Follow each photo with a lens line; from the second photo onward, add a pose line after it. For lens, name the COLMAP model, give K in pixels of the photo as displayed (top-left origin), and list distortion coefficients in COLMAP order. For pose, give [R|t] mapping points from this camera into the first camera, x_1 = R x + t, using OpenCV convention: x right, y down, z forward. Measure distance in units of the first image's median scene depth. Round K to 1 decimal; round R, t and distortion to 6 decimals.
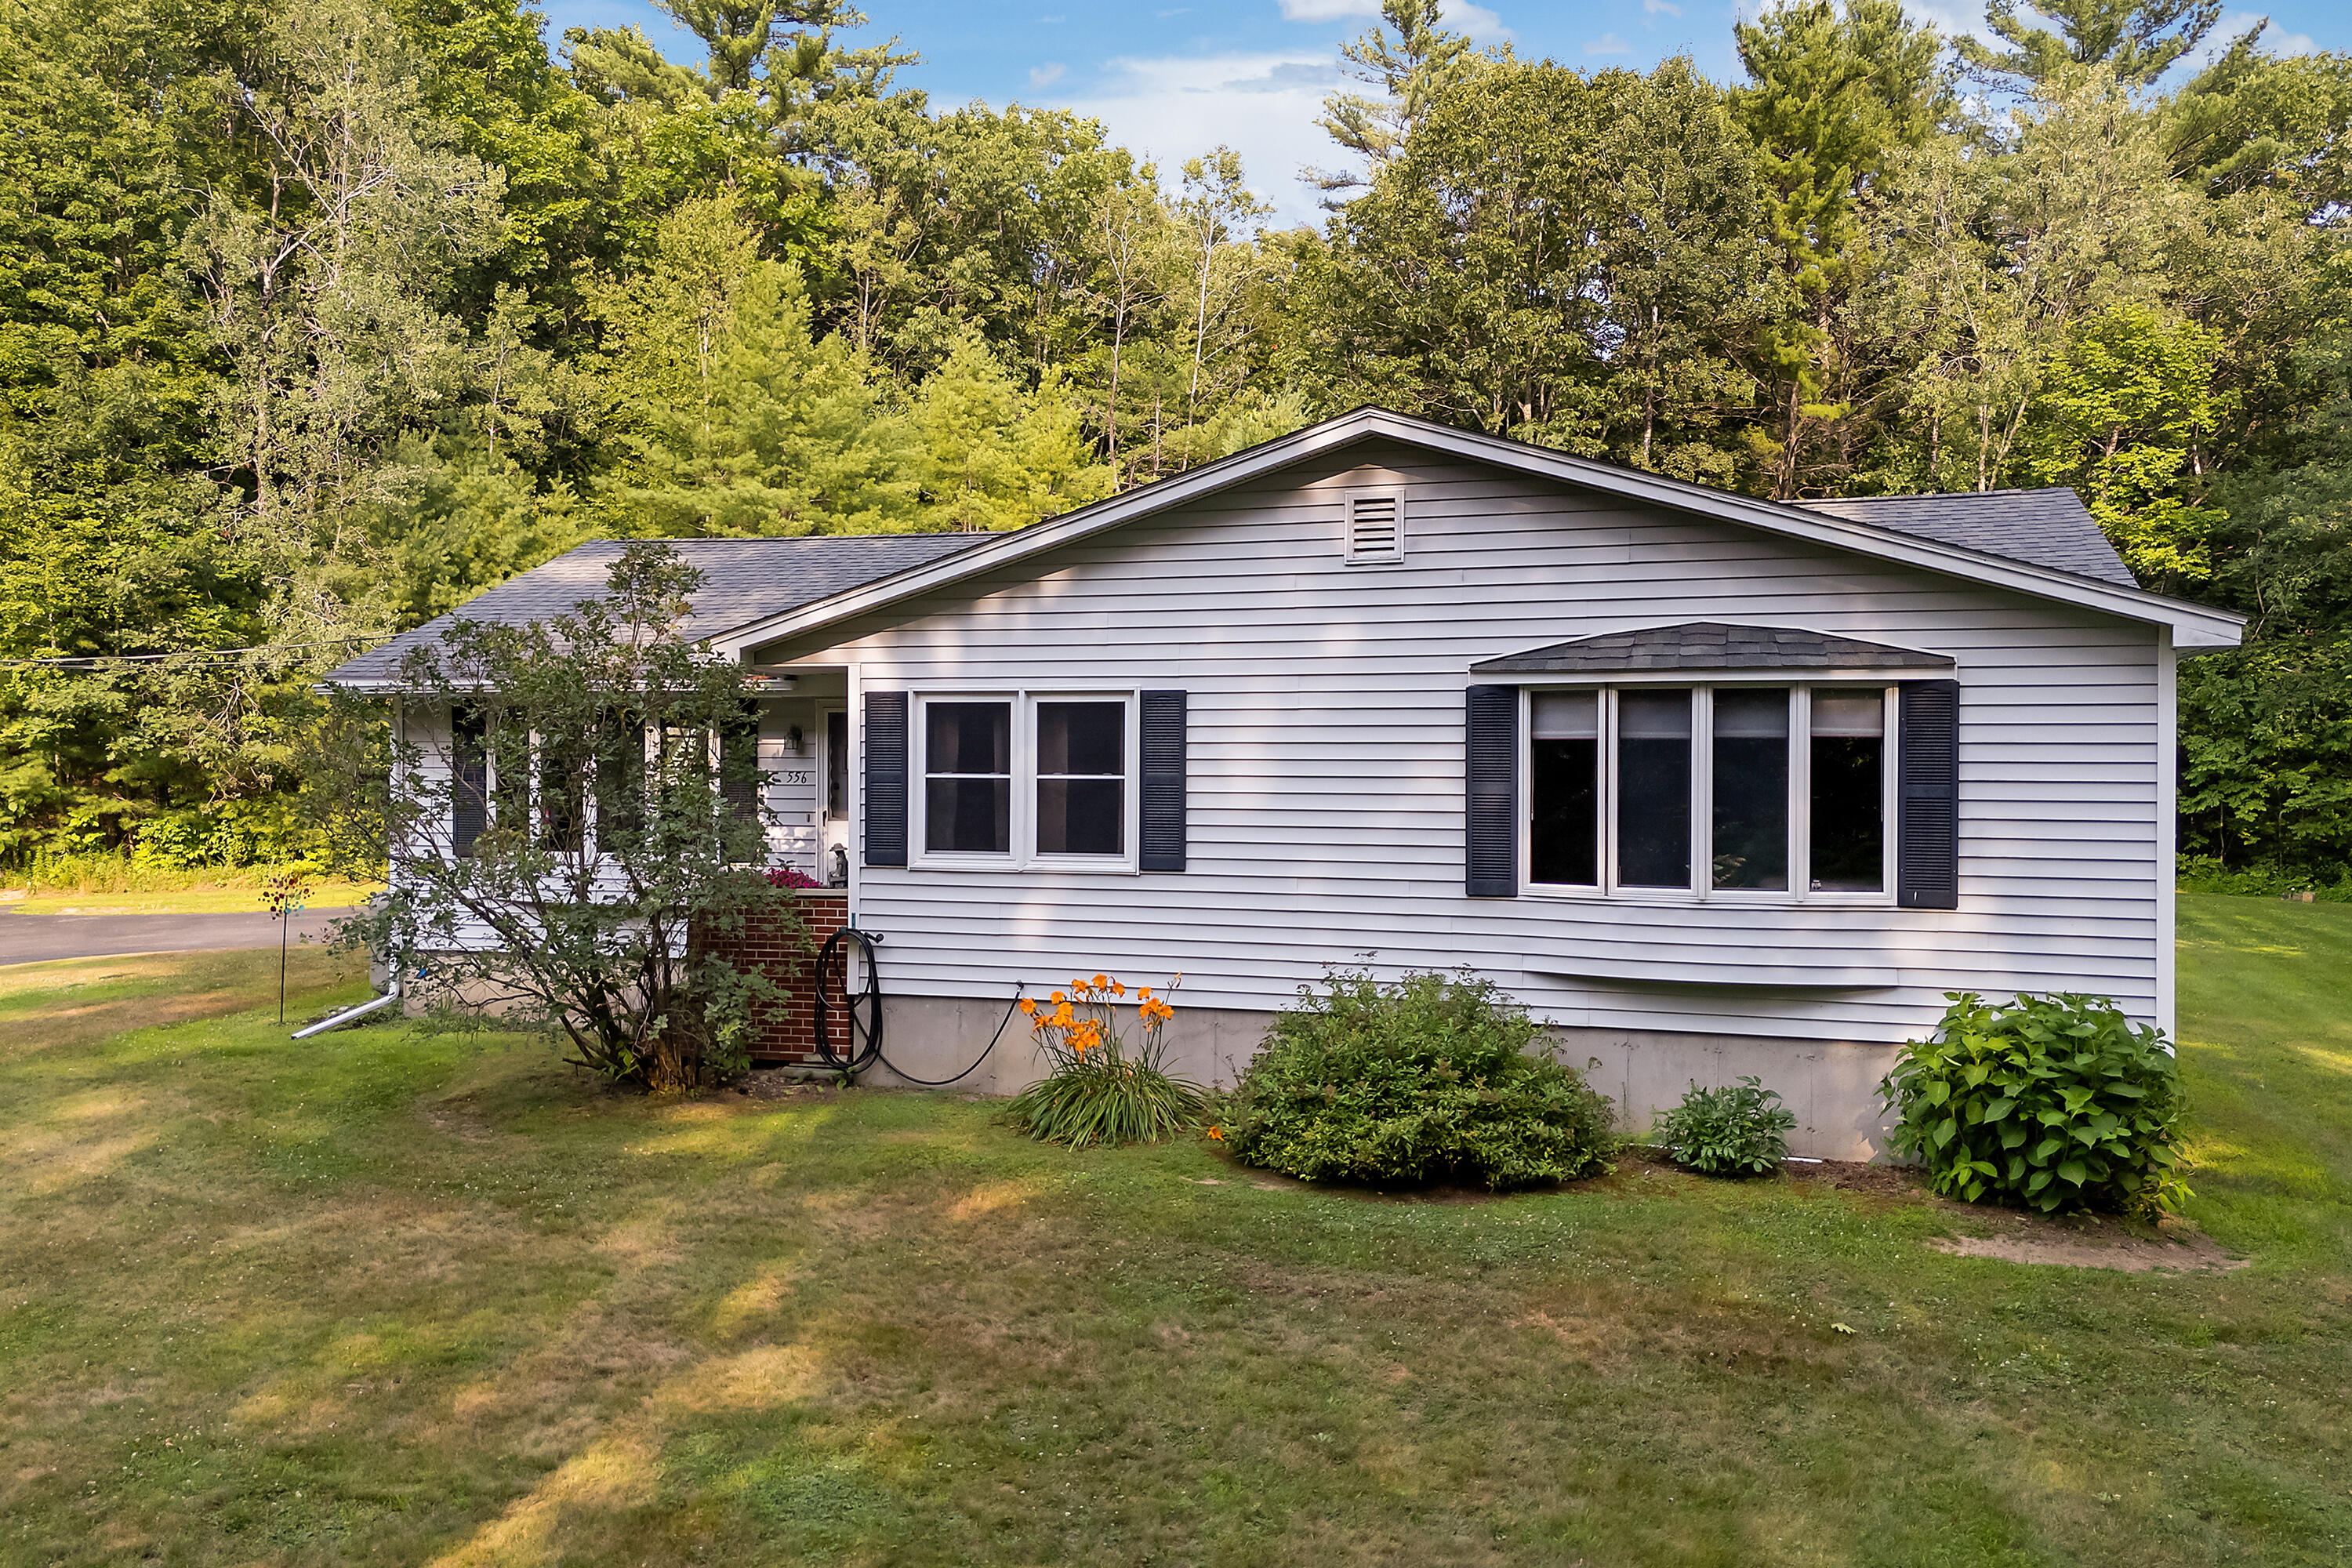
lens RADIAL K [[1775.1, 0, 1177.4], [0, 1775.1, 769.8], [0, 0, 1]] dist [0.093675, -0.082603]
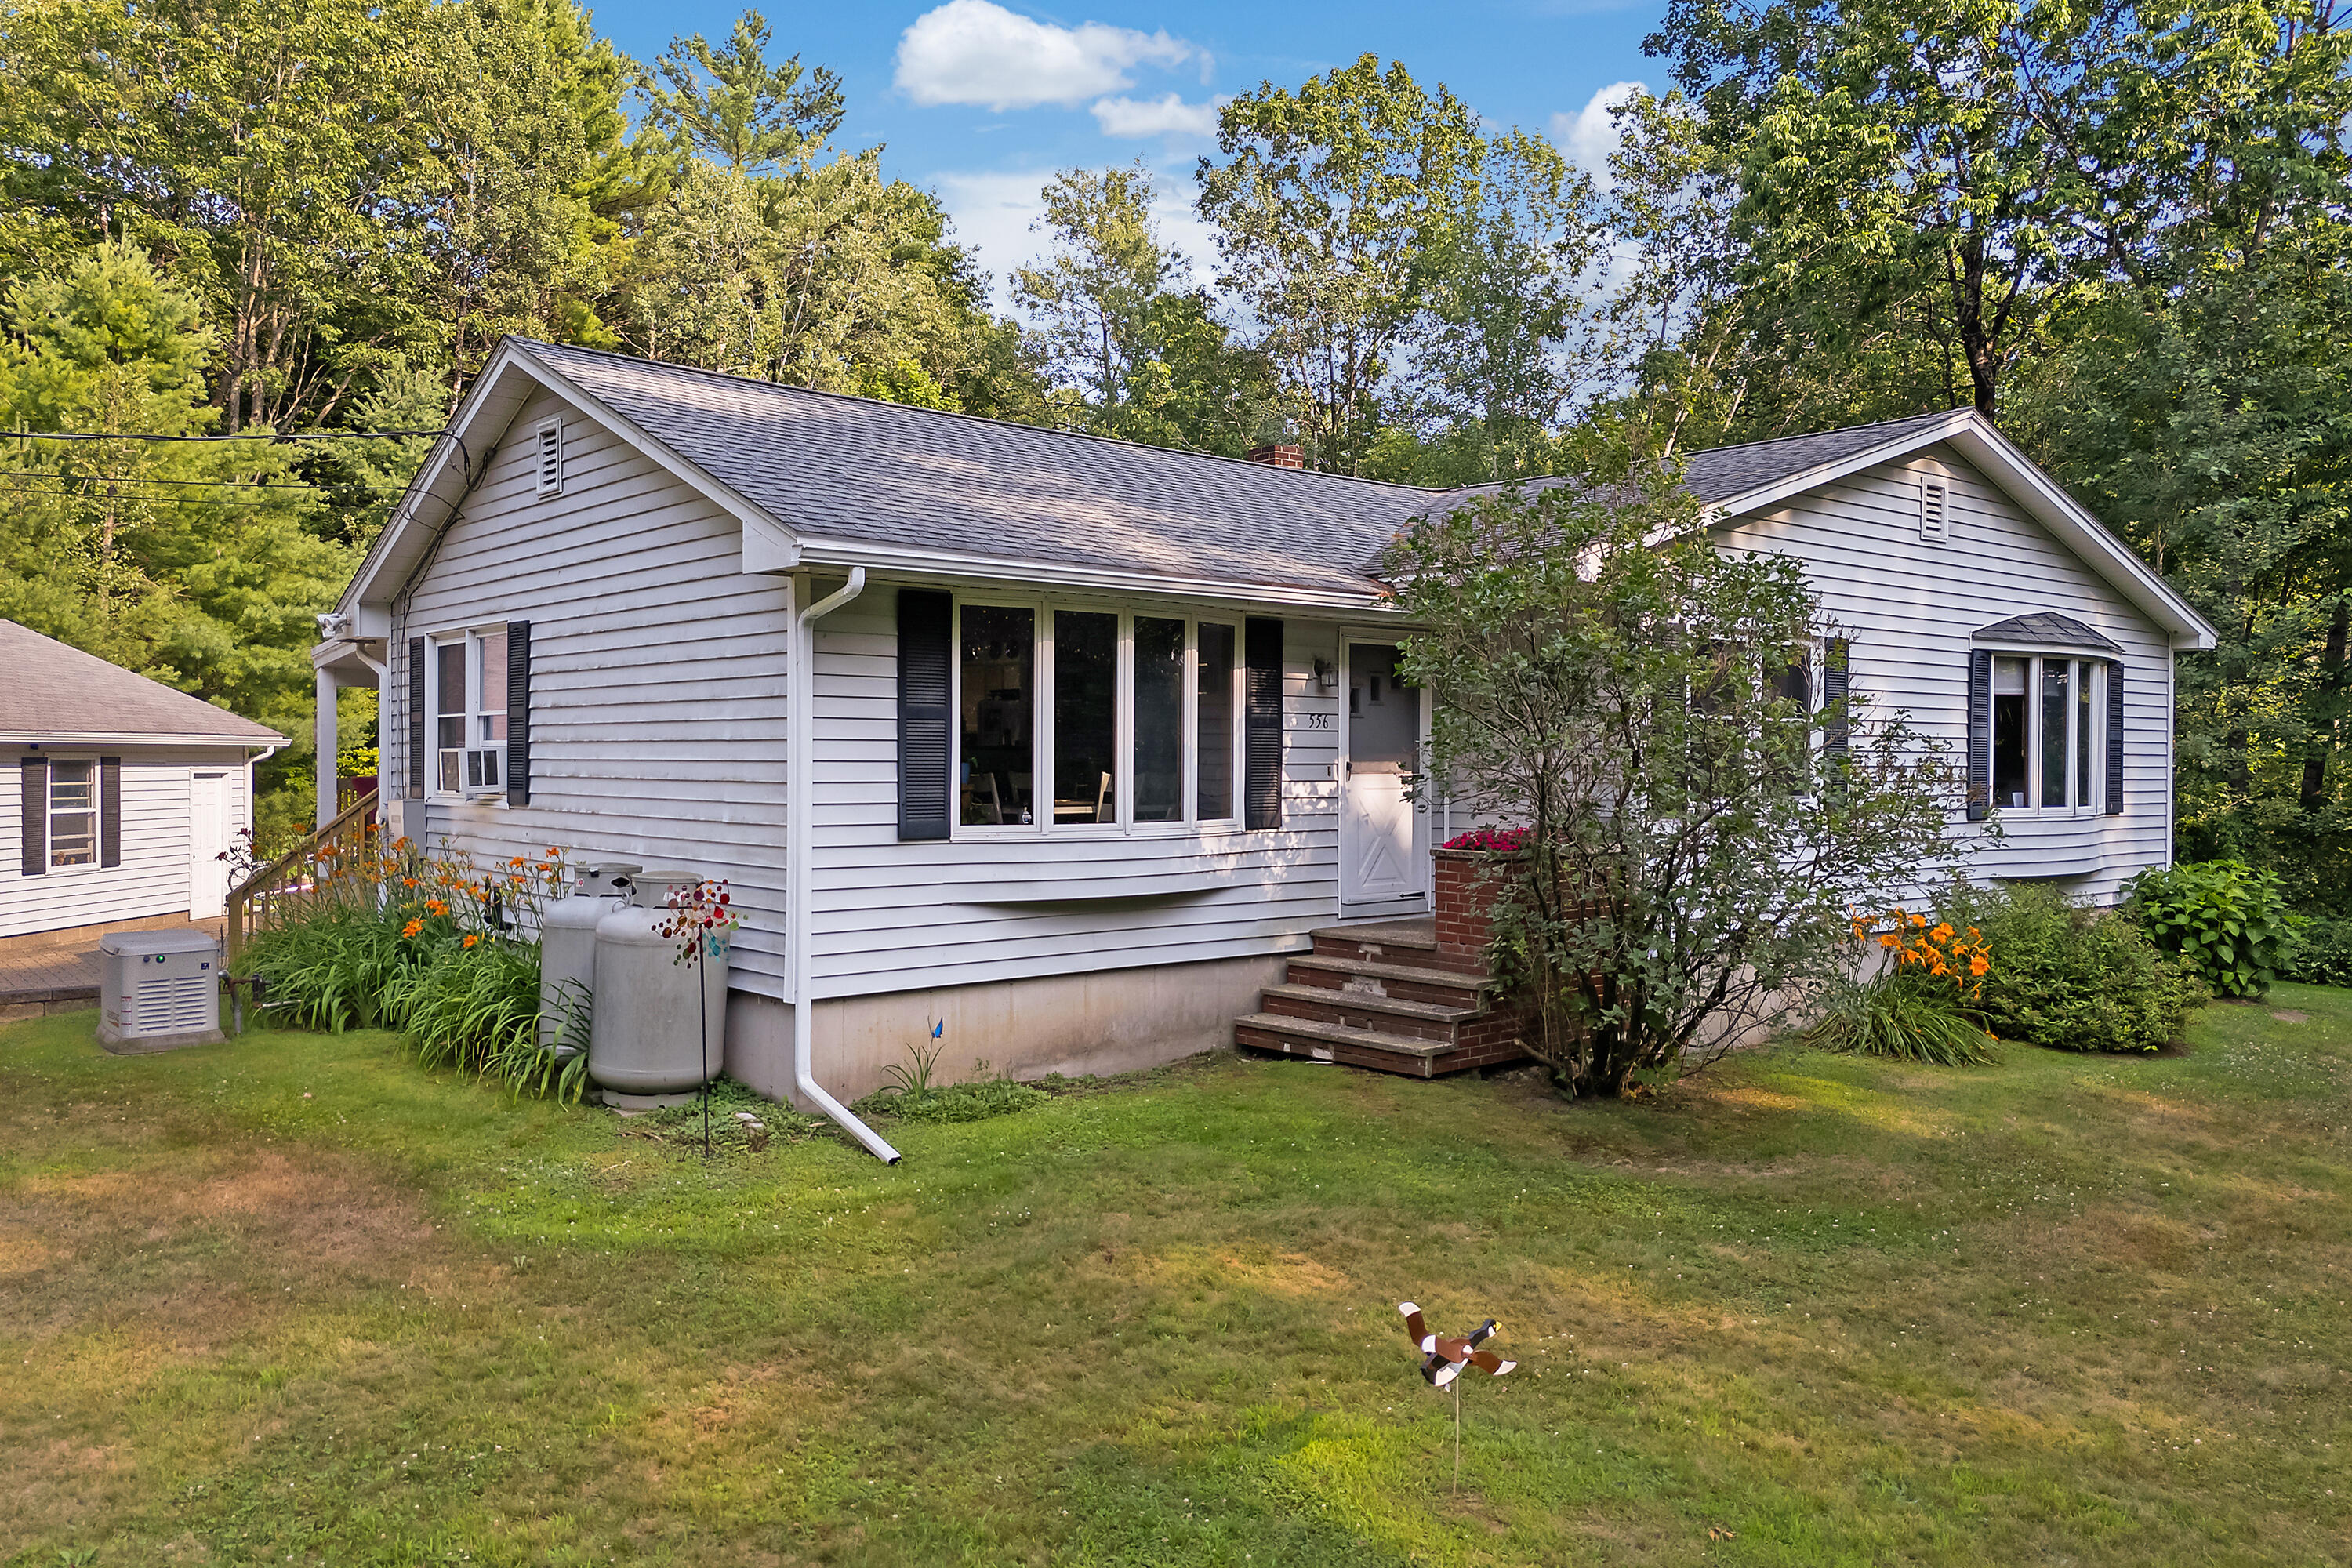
lens RADIAL K [[1712.6, 0, 1176.0], [0, 1712.6, 784.0], [0, 0, 1]] dist [0.087601, -0.067806]
pose [[0.539524, -0.012013, 0.841885, -1.140600], [0.003124, 0.999920, 0.012266, 0.029436], [-0.841965, -0.003988, 0.539518, 0.812111]]
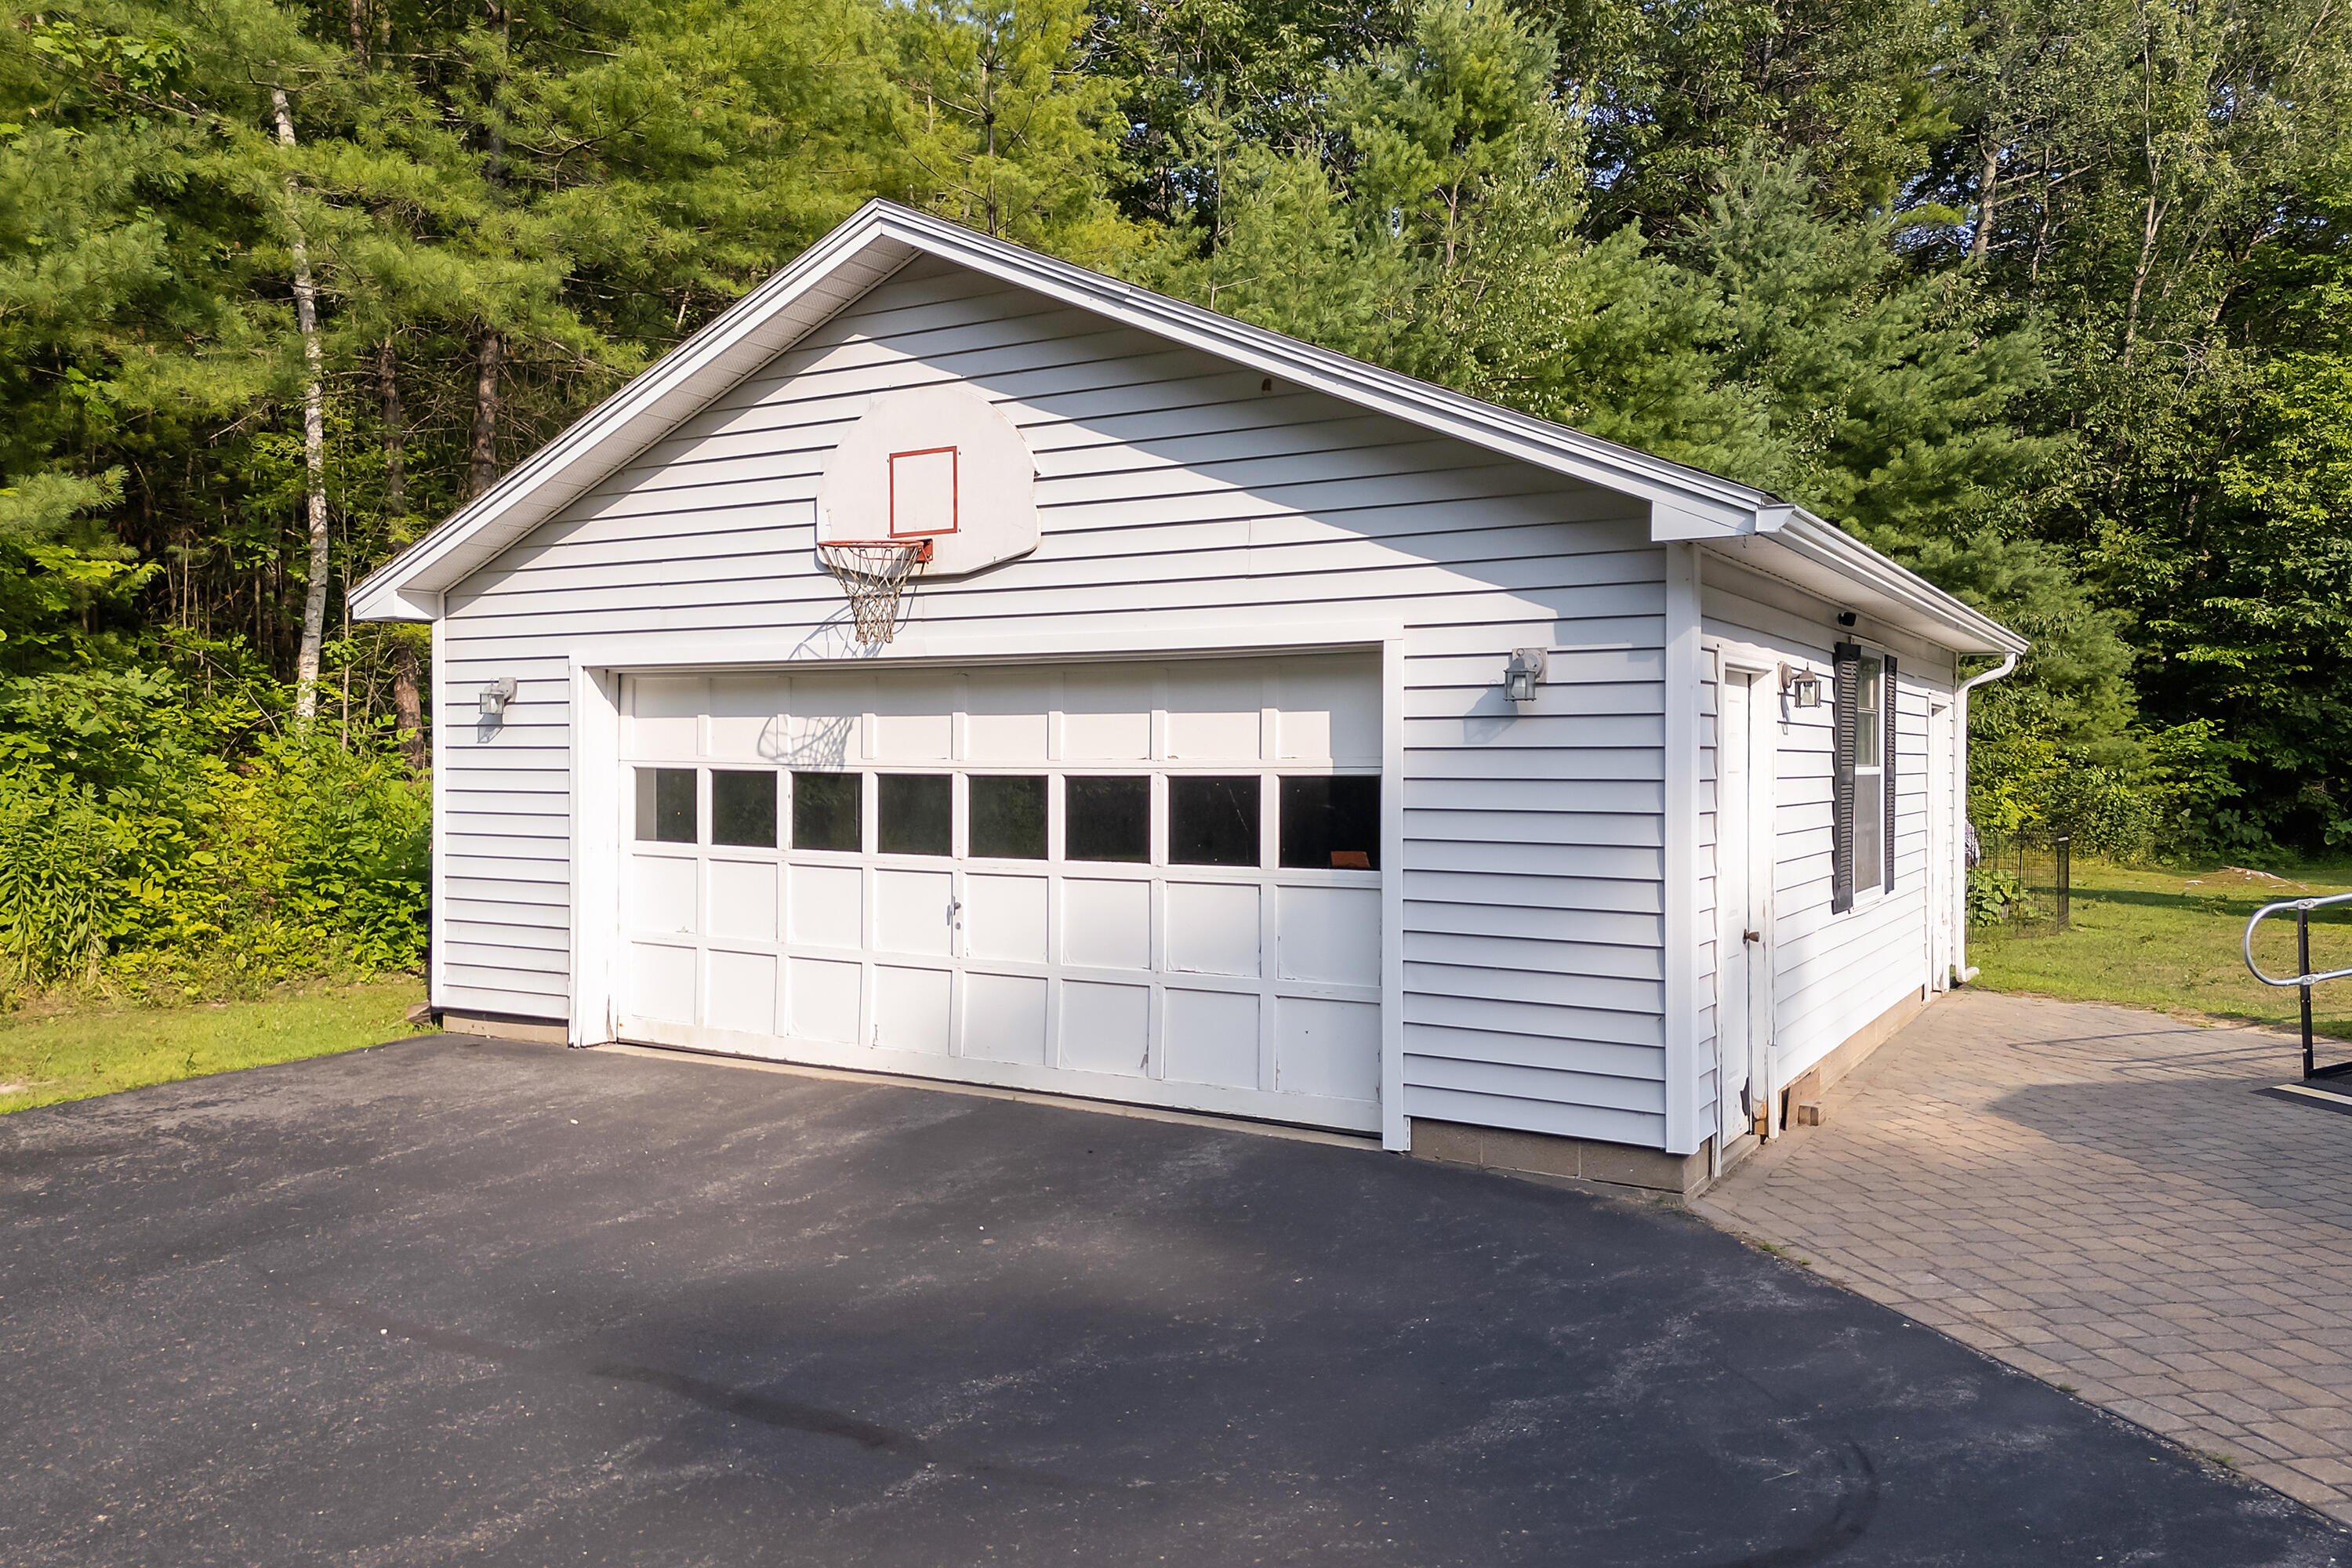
lens RADIAL K [[1712.6, 0, 1176.0], [0, 1712.6, 784.0], [0, 0, 1]] dist [0.087601, -0.067806]
pose [[0.877792, -0.005070, 0.479015, -0.922333], [0.000554, 0.999954, 0.009569, 0.070990], [-0.479041, -0.008134, 0.877755, 2.064012]]
